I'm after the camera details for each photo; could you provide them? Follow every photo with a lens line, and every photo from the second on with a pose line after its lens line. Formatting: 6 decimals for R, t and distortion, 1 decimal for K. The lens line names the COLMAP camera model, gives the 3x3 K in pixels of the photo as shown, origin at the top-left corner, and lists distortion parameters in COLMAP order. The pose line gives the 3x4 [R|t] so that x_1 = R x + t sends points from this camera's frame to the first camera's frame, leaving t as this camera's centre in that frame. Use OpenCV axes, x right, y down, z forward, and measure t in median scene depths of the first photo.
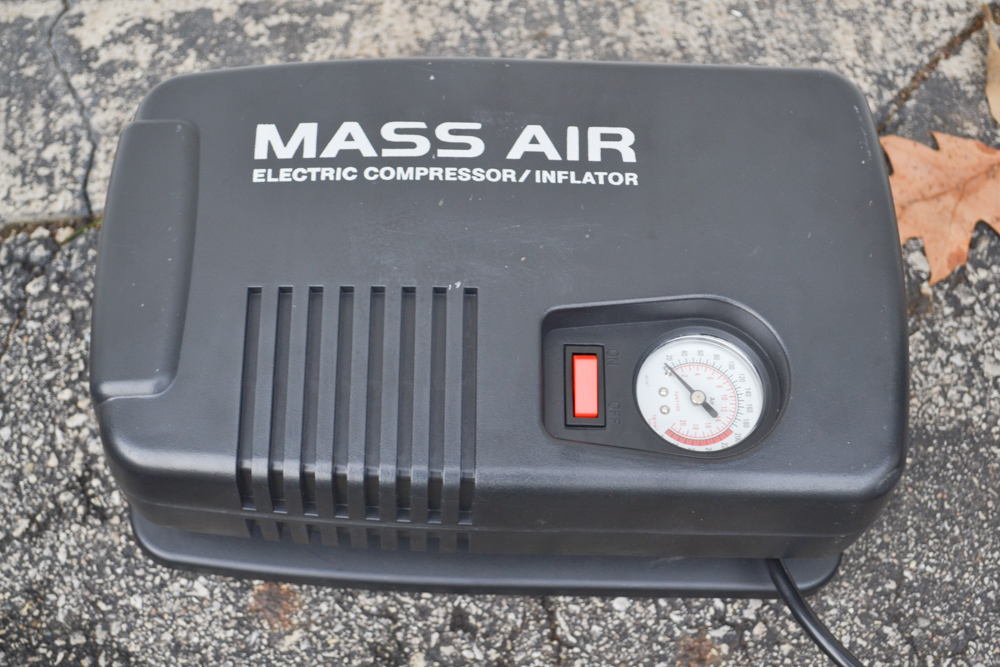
lens RADIAL K [[1650.9, 0, 502.0], [0, 1650.9, 332.3], [0, 0, 1]] dist [-0.036824, 0.000000]
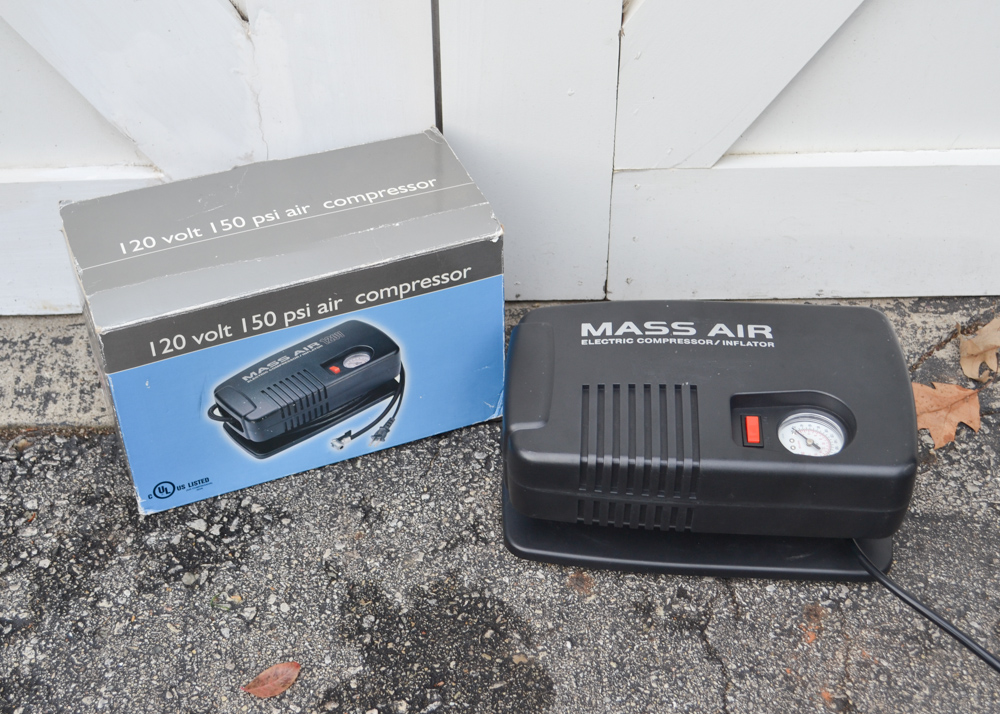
lens RADIAL K [[1271.0, 0, 498.5], [0, 1271.0, 357.9], [0, 0, 1]] dist [-0.100175, 0.000000]
pose [[0.994832, -0.000901, -0.101534, -0.085790], [-0.033055, 0.942615, -0.332241, 0.403023], [0.096007, 0.333880, 0.937714, -0.419893]]
